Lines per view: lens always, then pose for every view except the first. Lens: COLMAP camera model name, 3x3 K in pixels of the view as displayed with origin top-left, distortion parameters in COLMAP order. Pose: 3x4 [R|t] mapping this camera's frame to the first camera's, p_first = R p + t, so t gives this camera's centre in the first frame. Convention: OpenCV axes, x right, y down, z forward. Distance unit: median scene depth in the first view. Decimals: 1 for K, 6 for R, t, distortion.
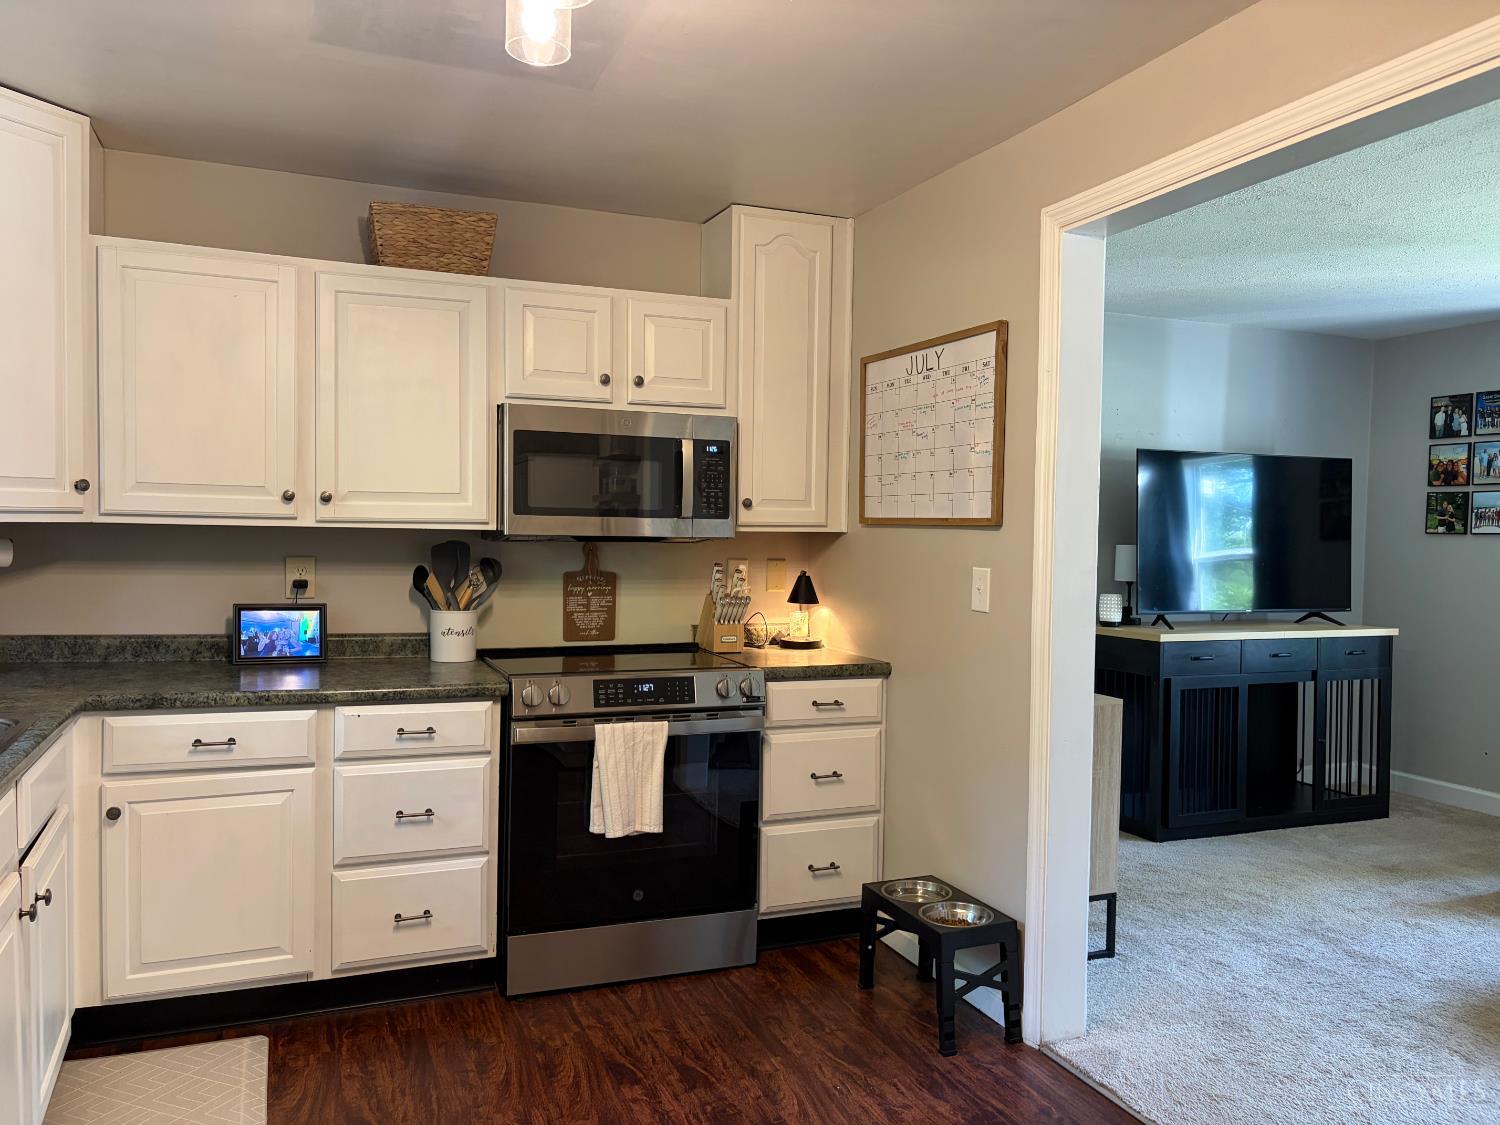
lens RADIAL K [[1156.7, 0, 740.8], [0, 1156.7, 563.5], [0, 0, 1]] dist [0.034900, -0.009708]
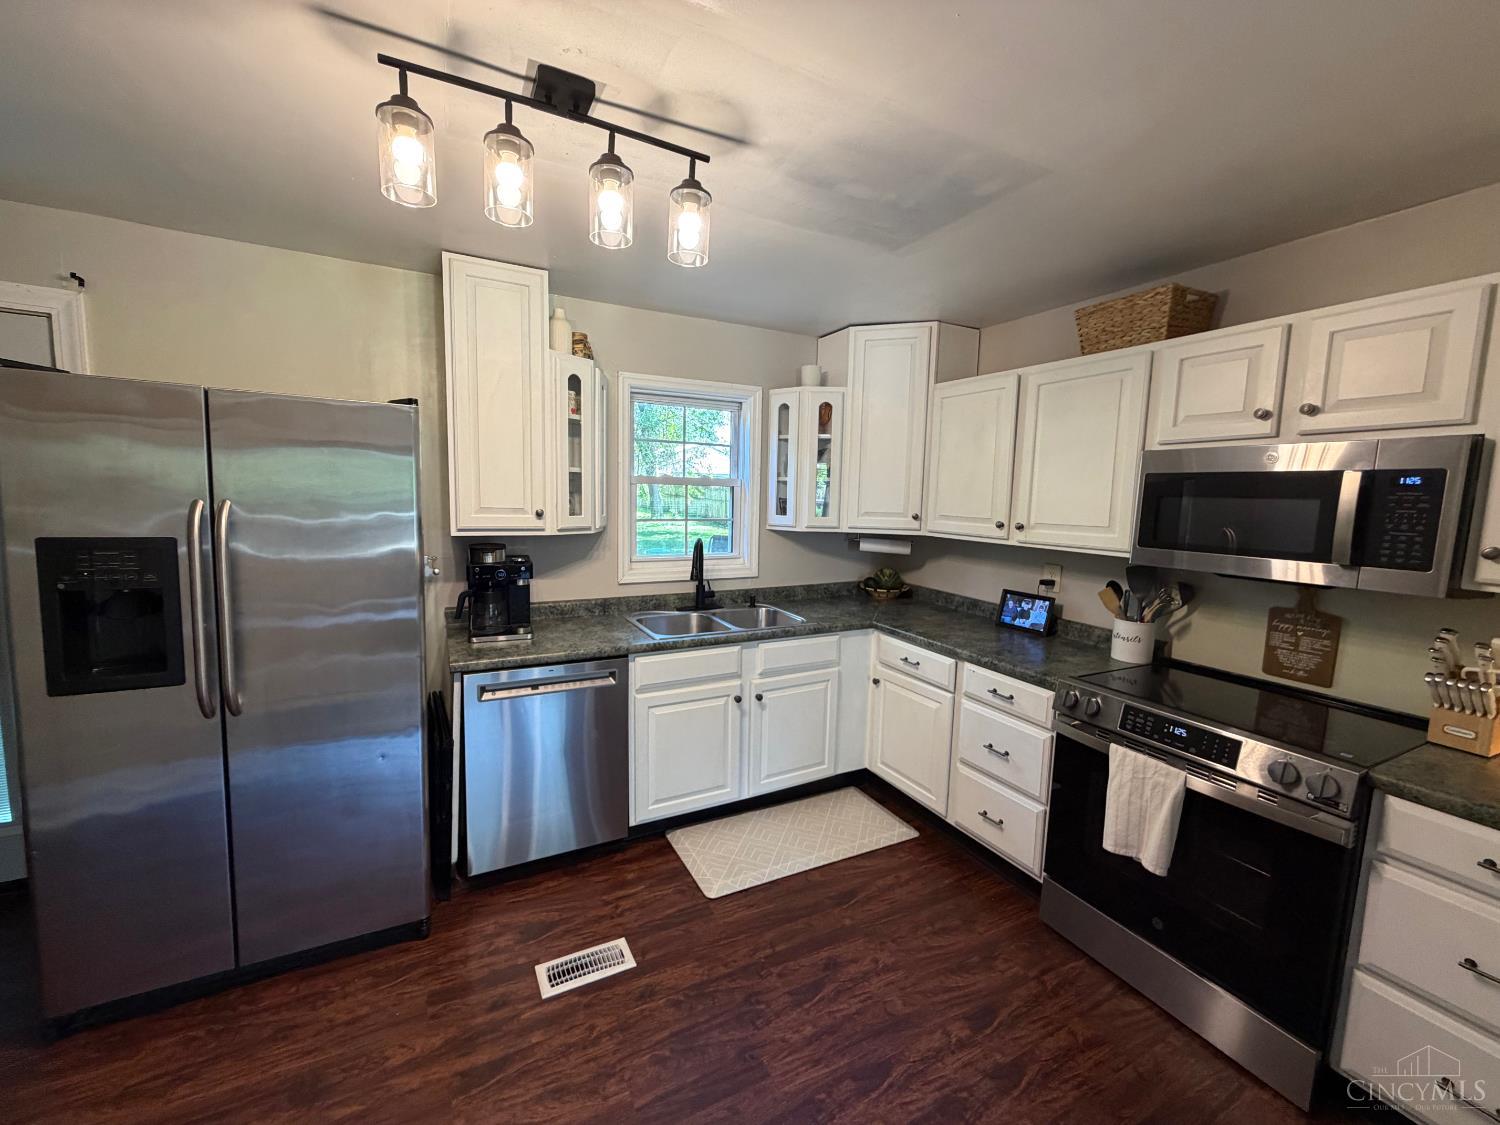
lens RADIAL K [[591.5, 0, 742.2], [0, 591.5, 558.8], [0, 0, 1]] dist [-0.007387, 0.000643]
pose [[0.082568, 0.092499, -0.992283, 0.378294], [-0.057662, 0.994459, 0.087904, -0.062577], [0.994916, 0.049959, 0.087445, 0.585808]]
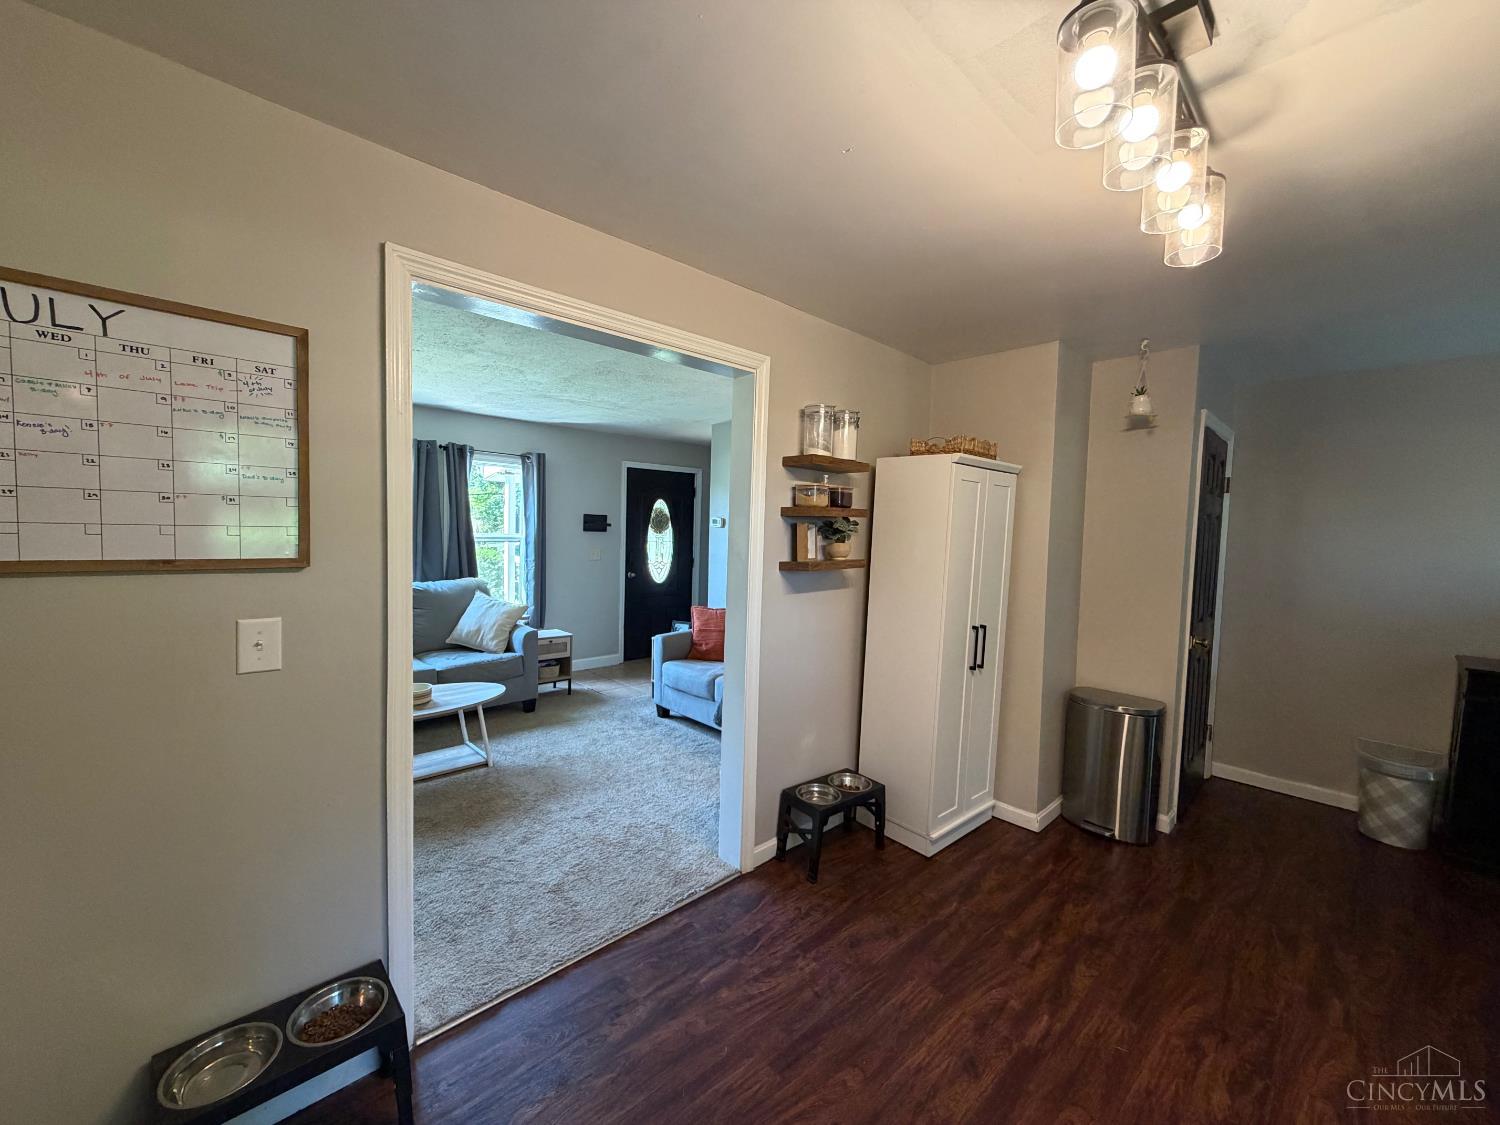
lens RADIAL K [[591.5, 0, 737.2], [0, 591.5, 559.2], [0, 0, 1]] dist [-0.007387, 0.000643]
pose [[-0.346194, -0.077279, 0.934975, -0.290631], [-0.008963, 0.996829, 0.079073, -0.072198], [-0.938120, 0.018994, -0.345788, 0.803552]]
